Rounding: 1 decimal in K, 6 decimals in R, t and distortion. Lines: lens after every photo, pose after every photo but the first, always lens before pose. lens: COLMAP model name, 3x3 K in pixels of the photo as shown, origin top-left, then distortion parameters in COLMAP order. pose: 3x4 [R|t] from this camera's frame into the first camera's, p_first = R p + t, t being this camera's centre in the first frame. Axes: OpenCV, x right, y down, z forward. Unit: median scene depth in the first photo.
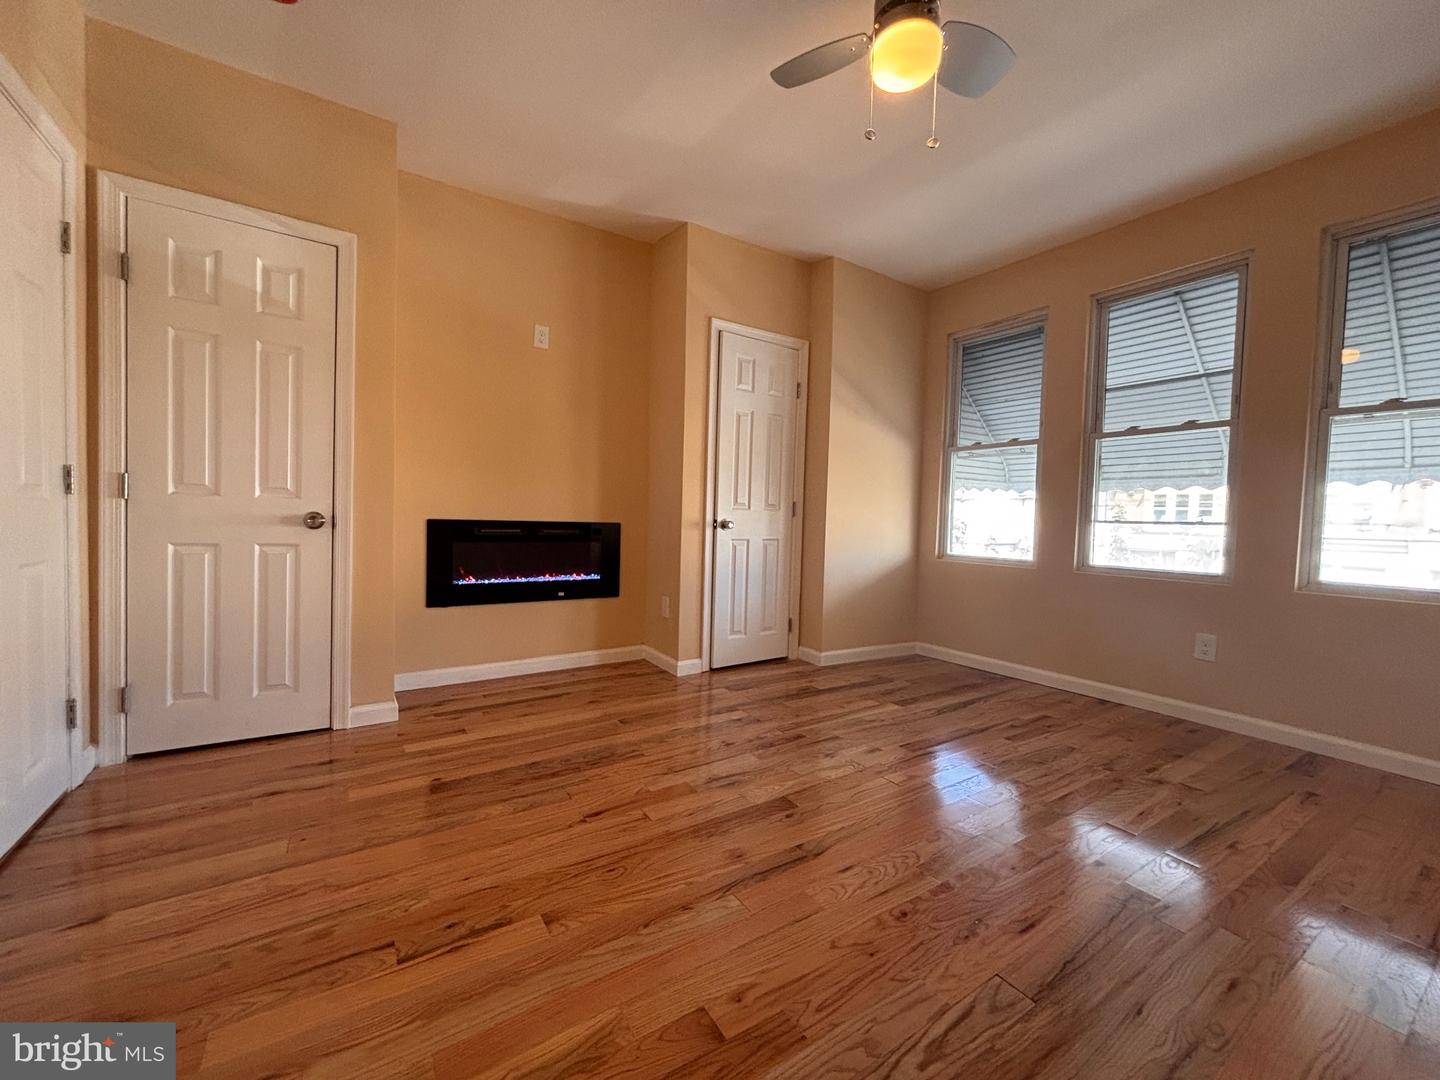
lens RADIAL K [[575.7, 0, 720.6], [0, 575.7, 536.8], [0, 0, 1]] dist [0.002115, 0.000734]
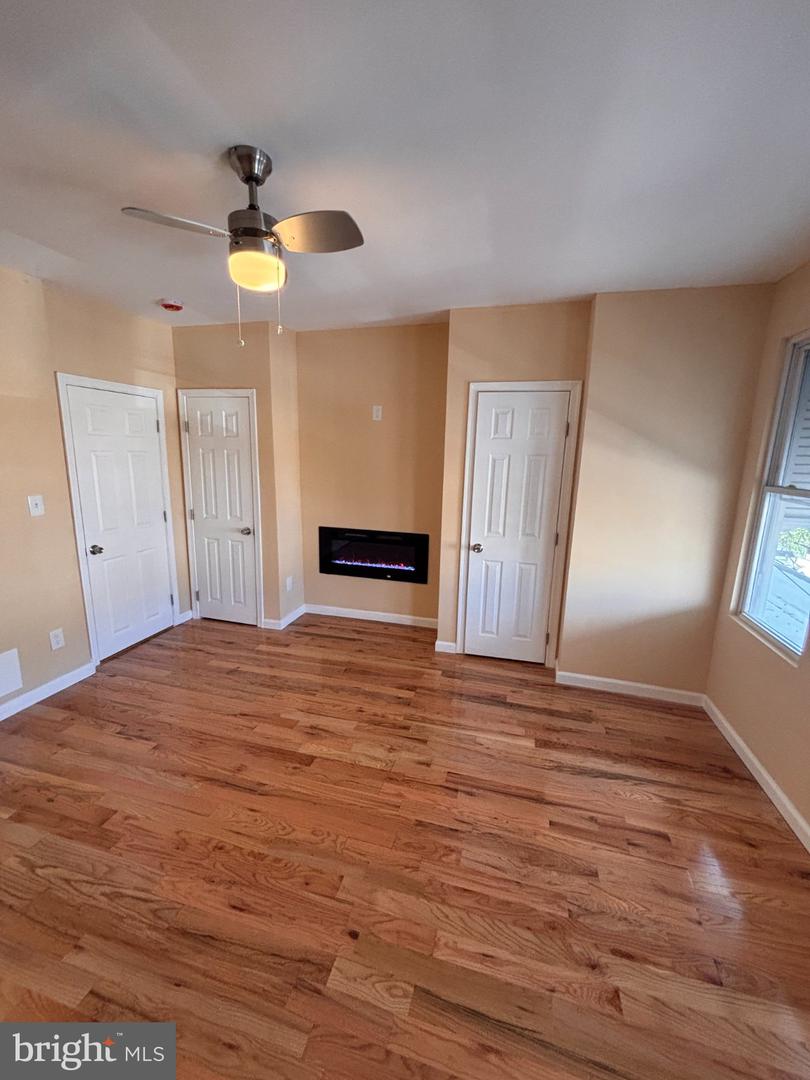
lens RADIAL K [[431.8, 0, 404.8], [0, 431.8, 539.3], [0, 0, 1]] dist [0.002115, 0.000734]
pose [[0.668021, 0.135858, -0.731635, 0.832456], [-0.036028, 0.987945, 0.150558, -0.250988], [0.743270, -0.074217, 0.664862, 0.353416]]
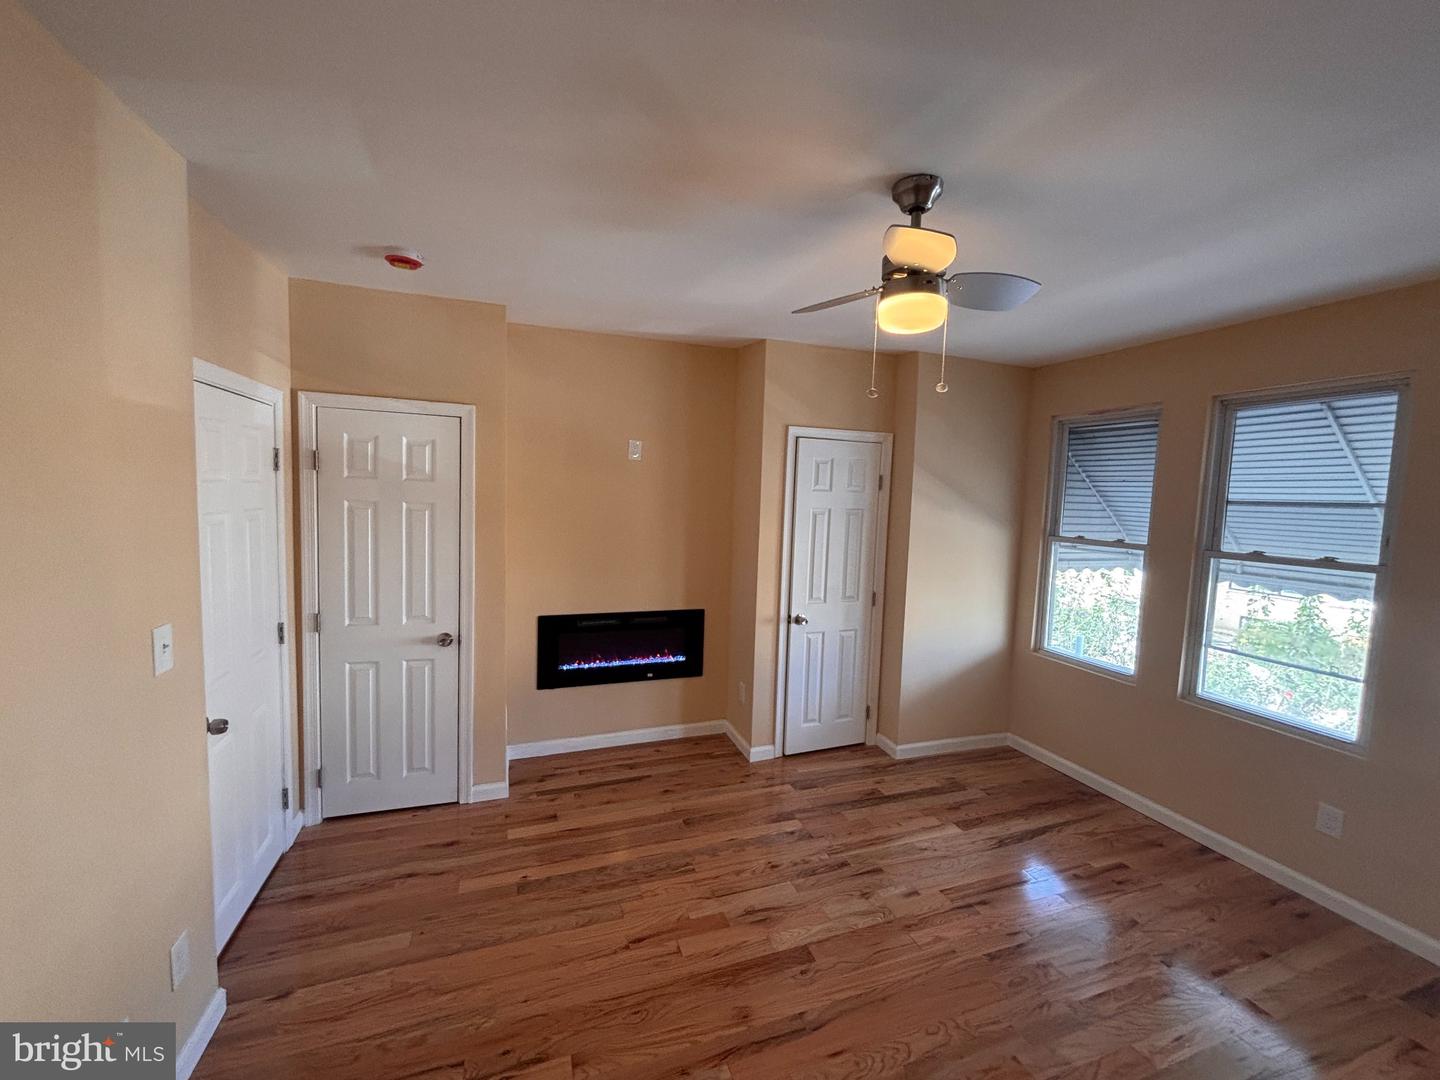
lens RADIAL K [[575.7, 0, 721.7], [0, 575.7, 541.2], [0, 0, 1]] dist [0.002115, 0.000734]
pose [[0.972970, 0.022517, -0.229829, 0.150242], [-0.014178, 0.999182, 0.037871, -0.284972], [0.230494, -0.033589, 0.972494, -0.062510]]
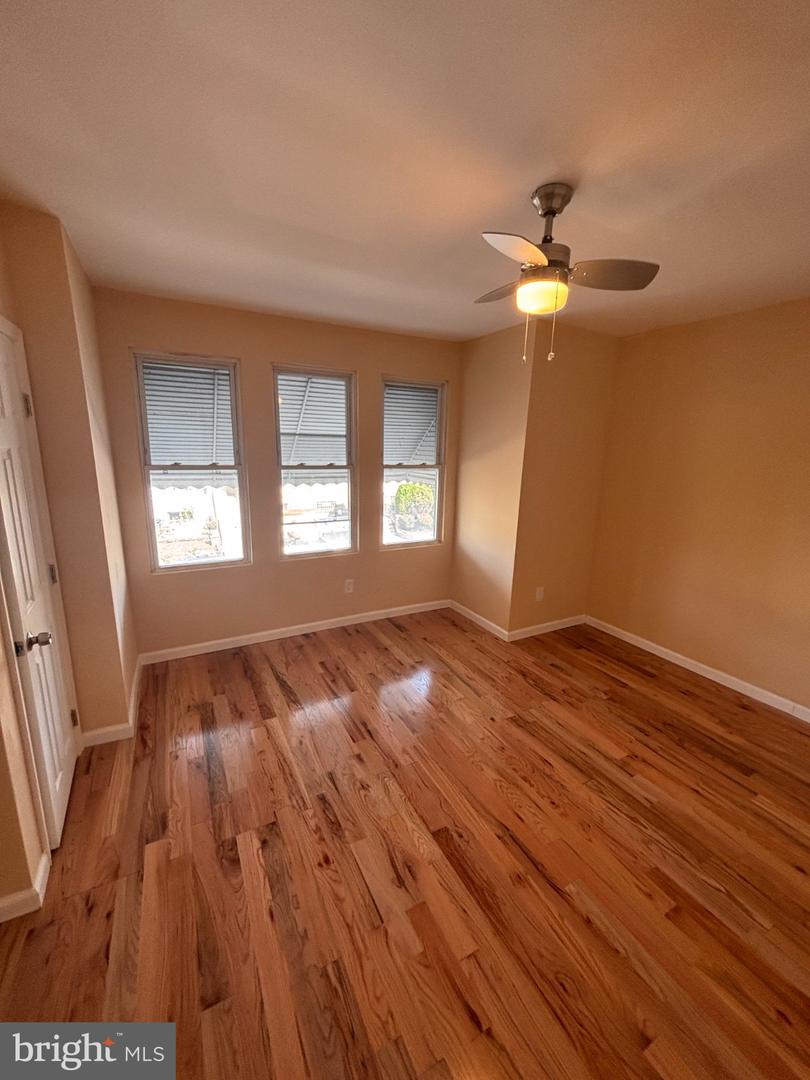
lens RADIAL K [[431.8, 0, 403.0], [0, 431.8, 544.0], [0, 0, 1]] dist [0.002115, 0.000734]
pose [[0.093269, -0.249571, 0.963854, -0.529336], [0.018827, 0.968343, 0.248911, -0.329751], [-0.995463, -0.005069, 0.095015, 0.776363]]
